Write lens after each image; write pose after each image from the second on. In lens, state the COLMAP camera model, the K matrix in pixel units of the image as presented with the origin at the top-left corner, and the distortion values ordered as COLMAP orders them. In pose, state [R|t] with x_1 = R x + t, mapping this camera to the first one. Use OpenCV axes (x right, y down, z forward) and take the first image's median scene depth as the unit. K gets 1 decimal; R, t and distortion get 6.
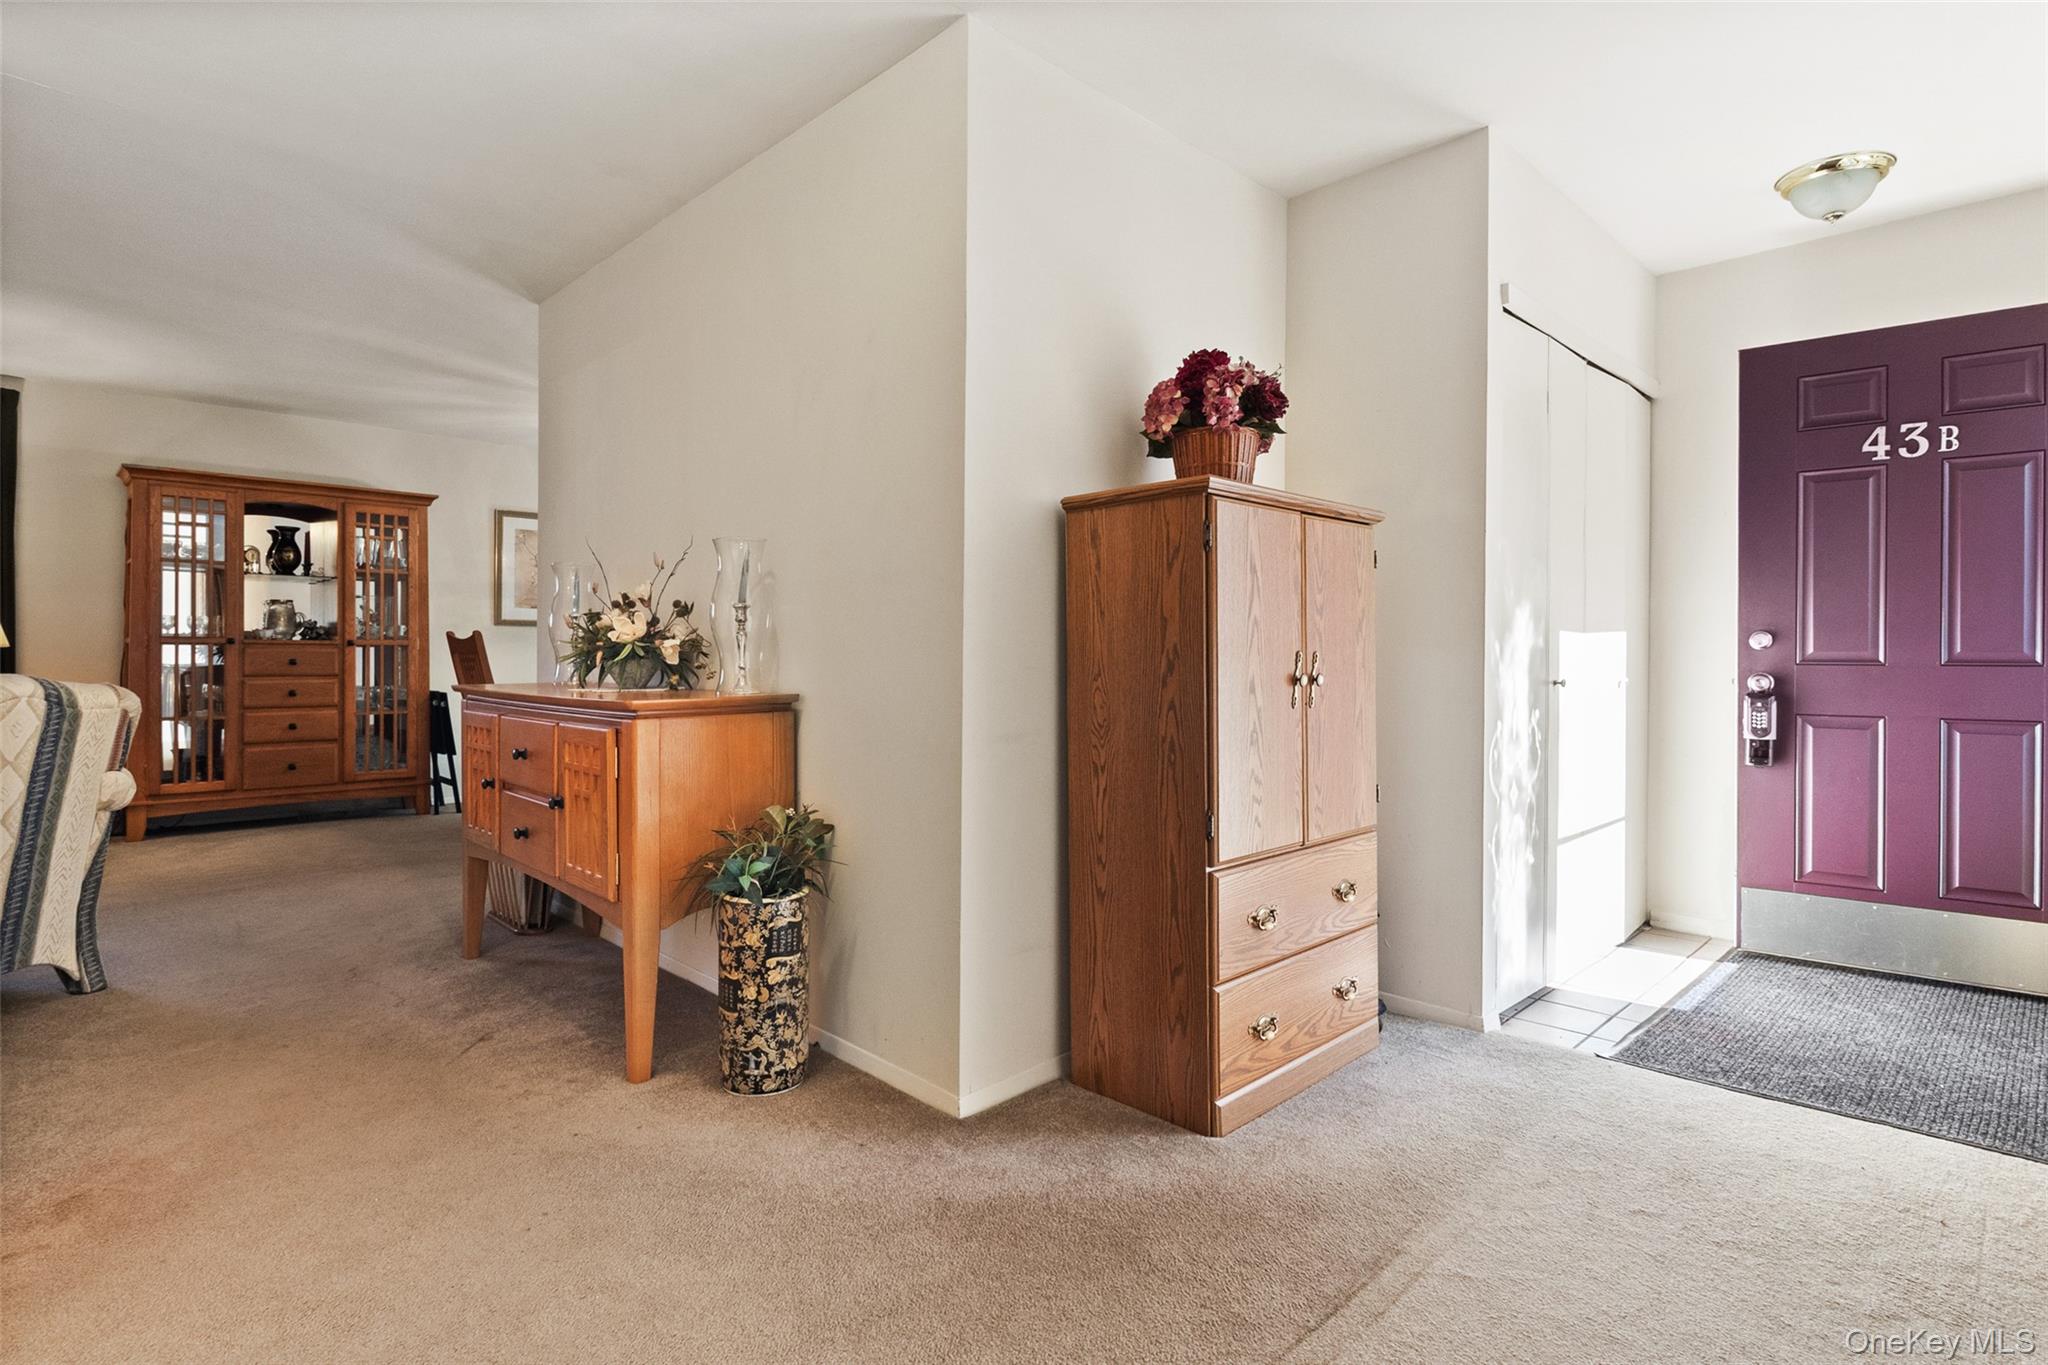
lens RADIAL K [[1011.0, 0, 1029.1], [0, 1011.0, 665.3], [0, 0, 1]] dist [0.004542, -0.000192]
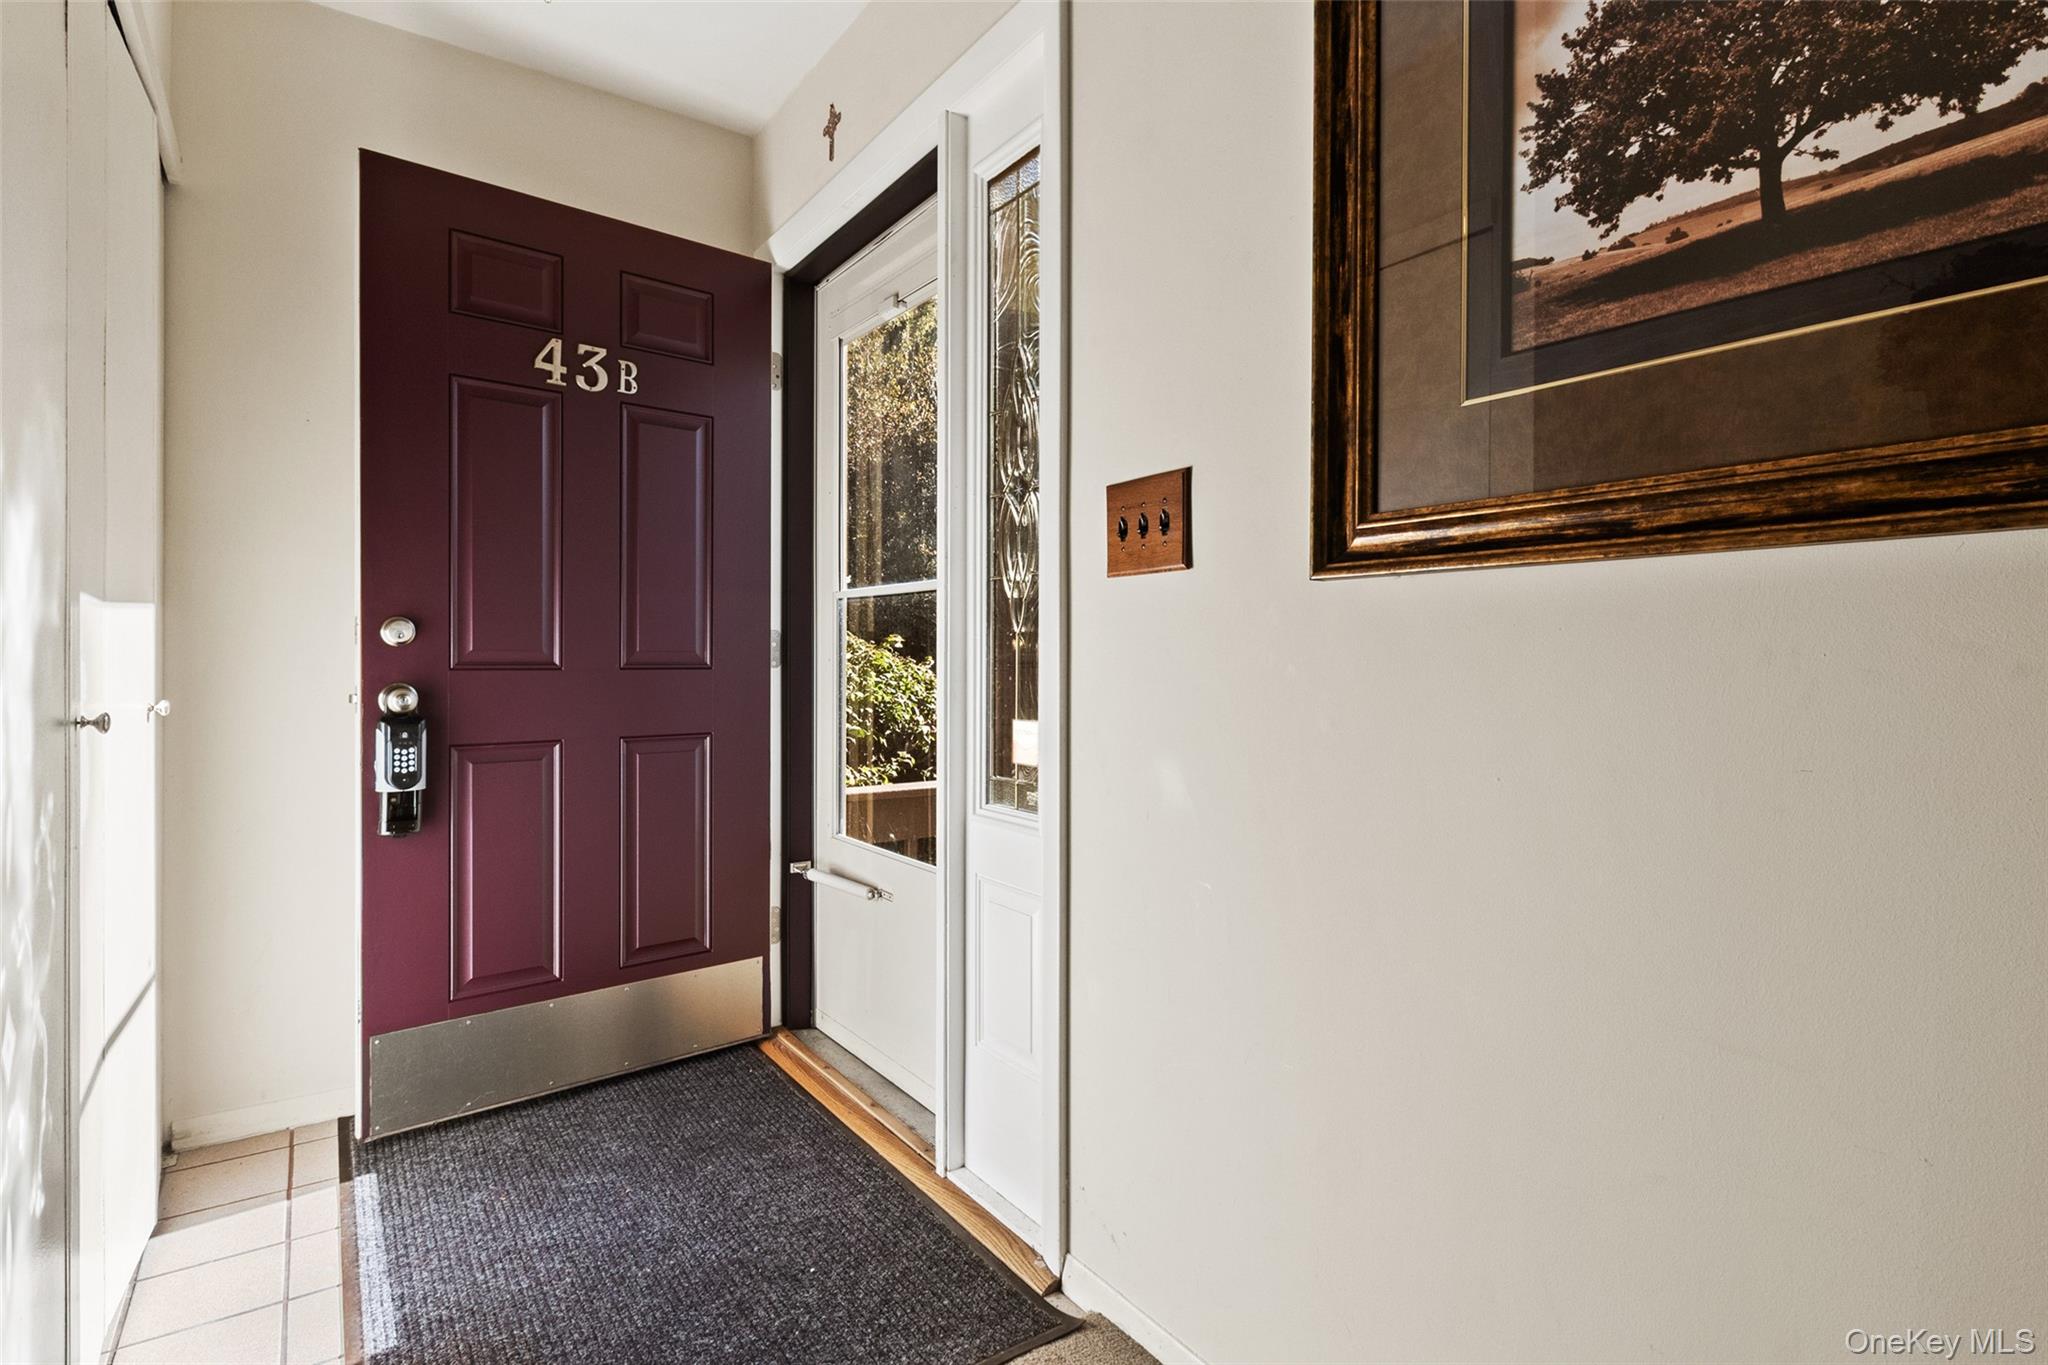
lens RADIAL K [[1011.0, 0, 1029.1], [0, 1011.0, 664.6], [0, 0, 1]] dist [0.004542, -0.000192]
pose [[0.144812, -0.006039, 0.989441, 0.174565], [0.010130, 0.999938, 0.004621, -0.003678], [-0.989407, 0.009354, 0.144864, 0.563433]]
